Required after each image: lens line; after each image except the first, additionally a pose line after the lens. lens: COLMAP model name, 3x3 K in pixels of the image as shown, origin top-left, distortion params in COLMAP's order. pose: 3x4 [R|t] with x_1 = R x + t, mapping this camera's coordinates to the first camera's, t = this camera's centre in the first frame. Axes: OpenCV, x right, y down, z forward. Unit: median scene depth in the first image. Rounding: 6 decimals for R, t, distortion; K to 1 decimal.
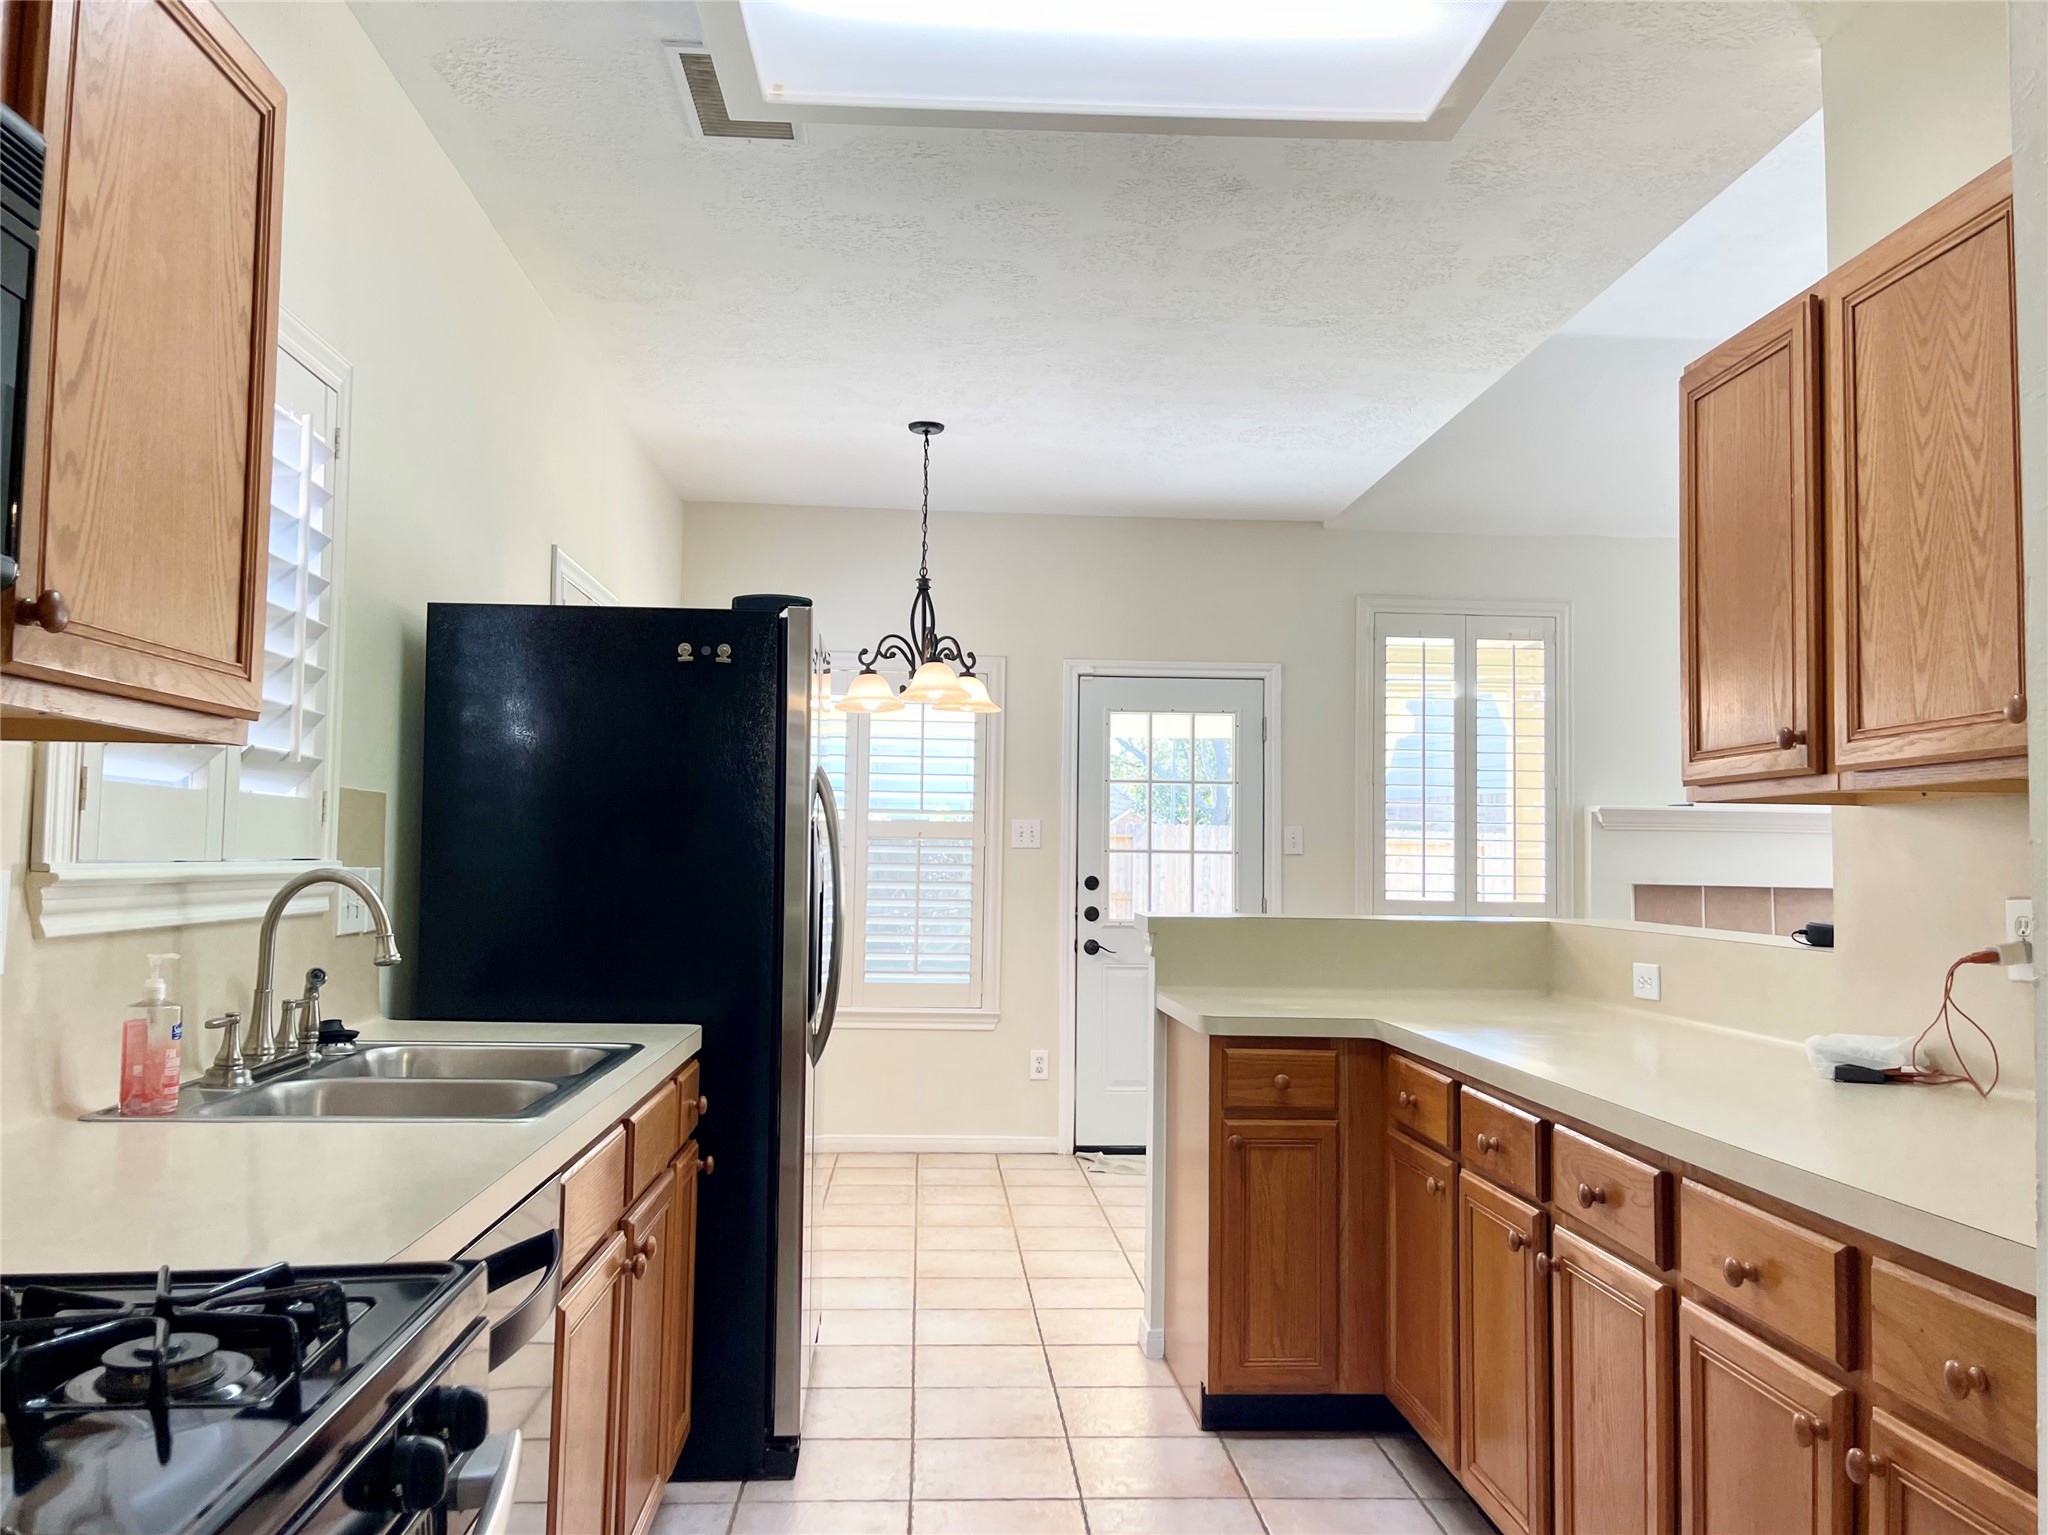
lens RADIAL K [[1601.5, 0, 1021.4], [0, 1601.5, 774.6], [0, 0, 1]] dist [0.062905, -0.089698]
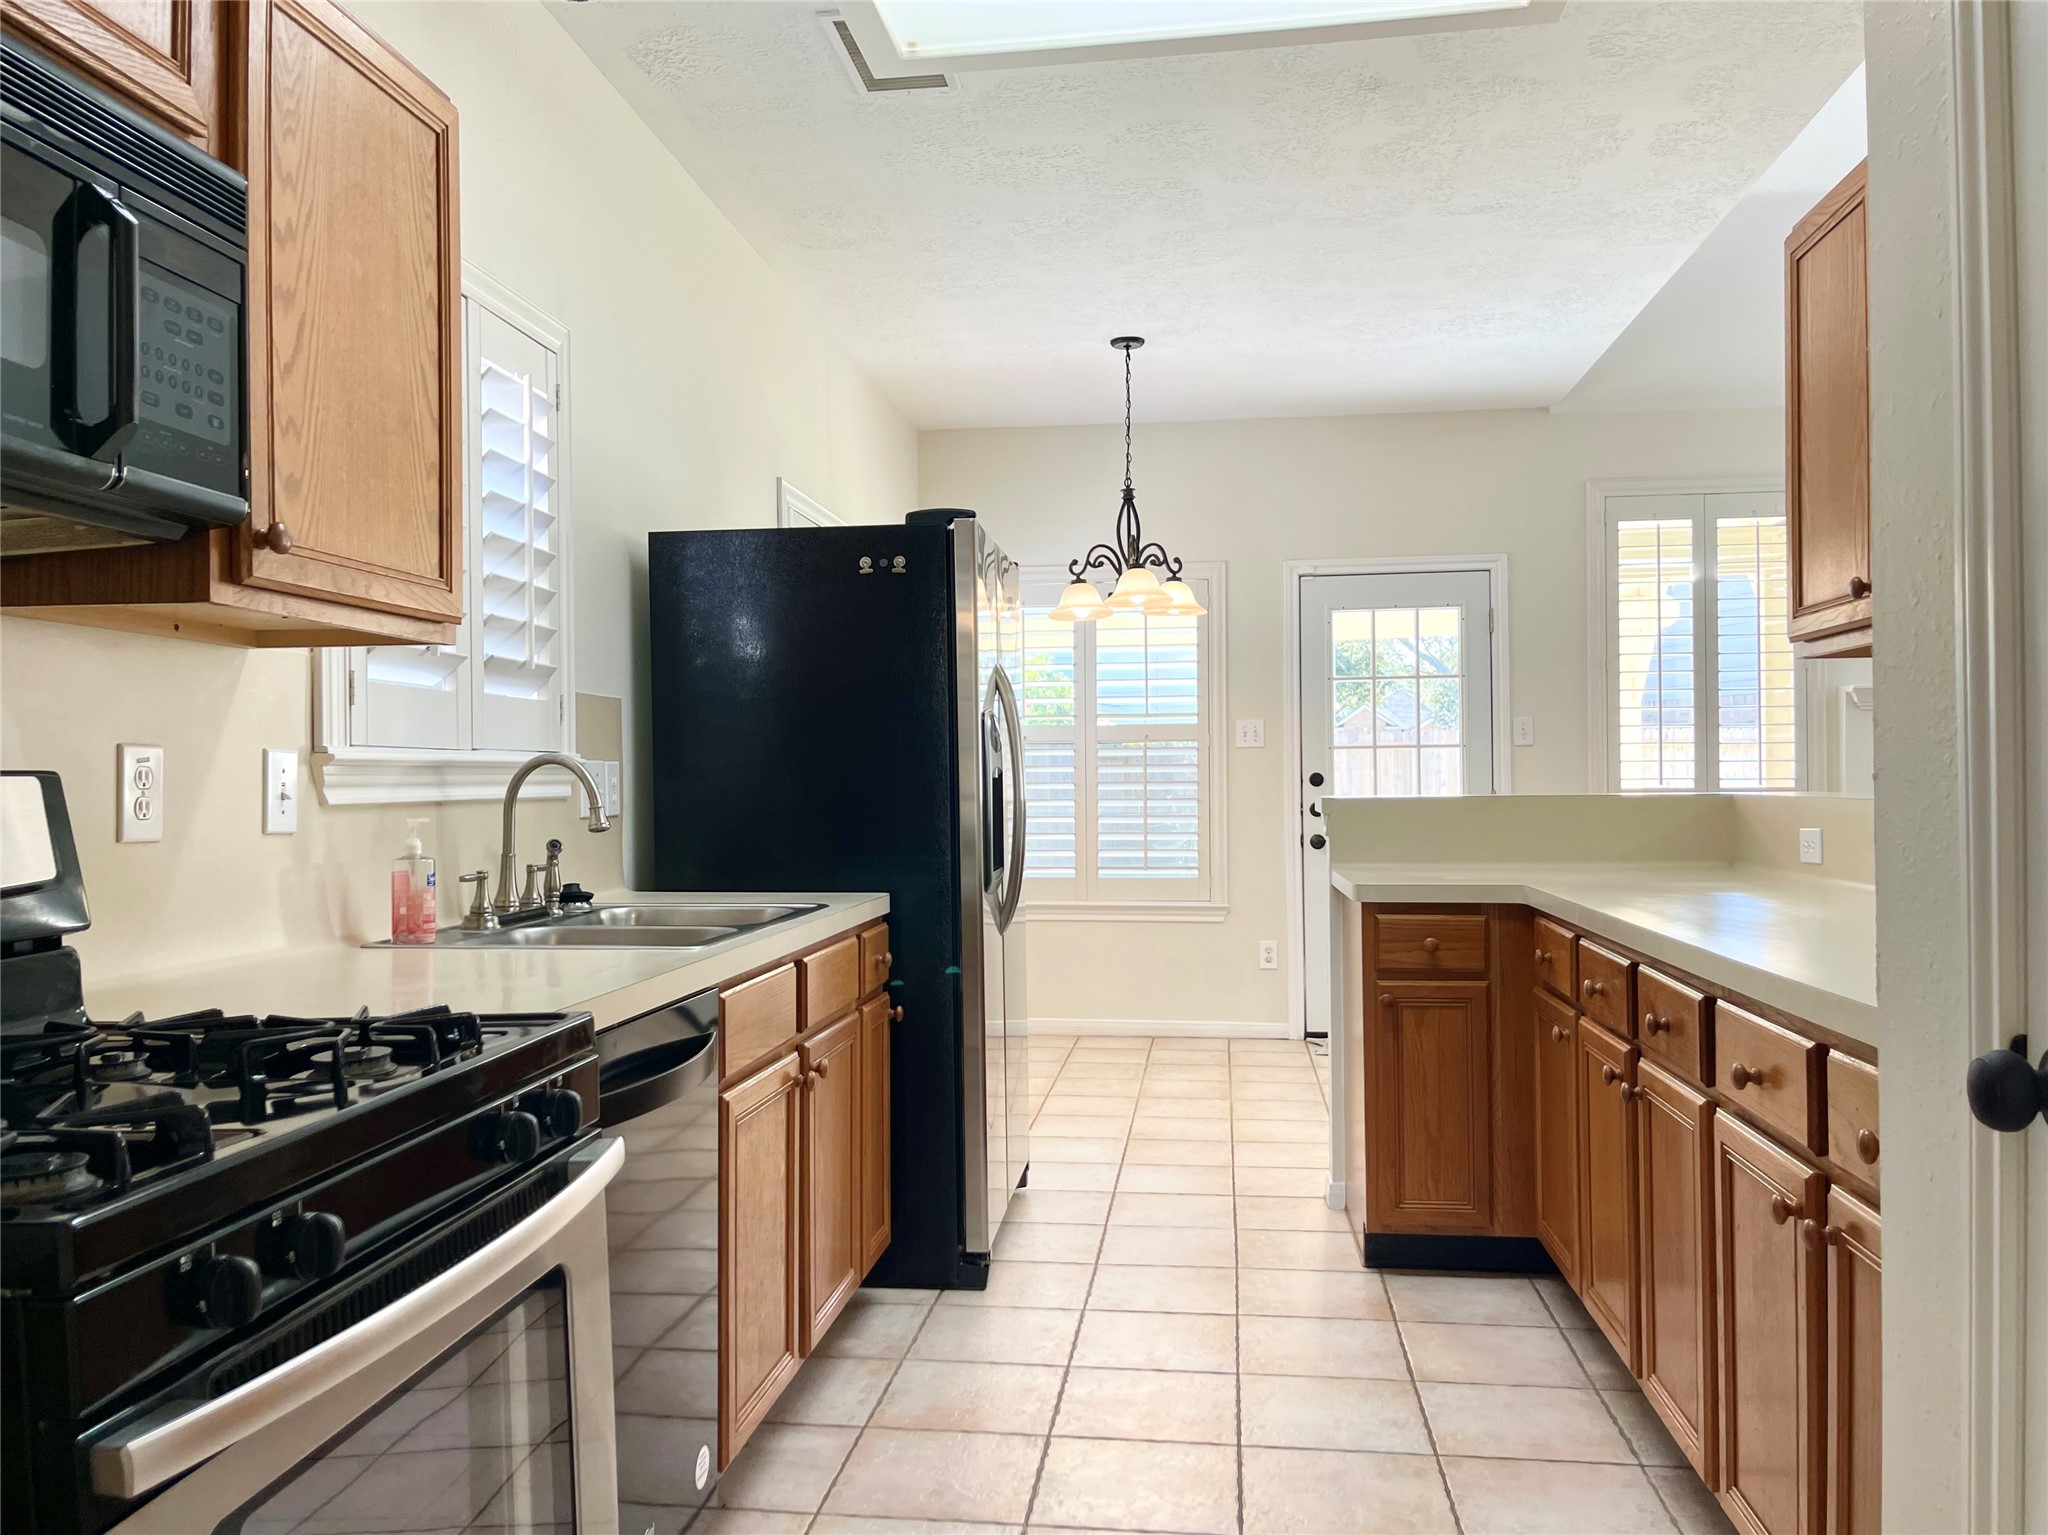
lens RADIAL K [[1601.7, 0, 1019.0], [0, 1601.7, 773.2], [0, 0, 1]] dist [0.050902, -0.043098]
pose [[0.981781, -0.025699, -0.188269, 0.101922], [0.034761, 0.998382, 0.044994, 0.022344], [0.186808, -0.050718, 0.981086, -0.085391]]
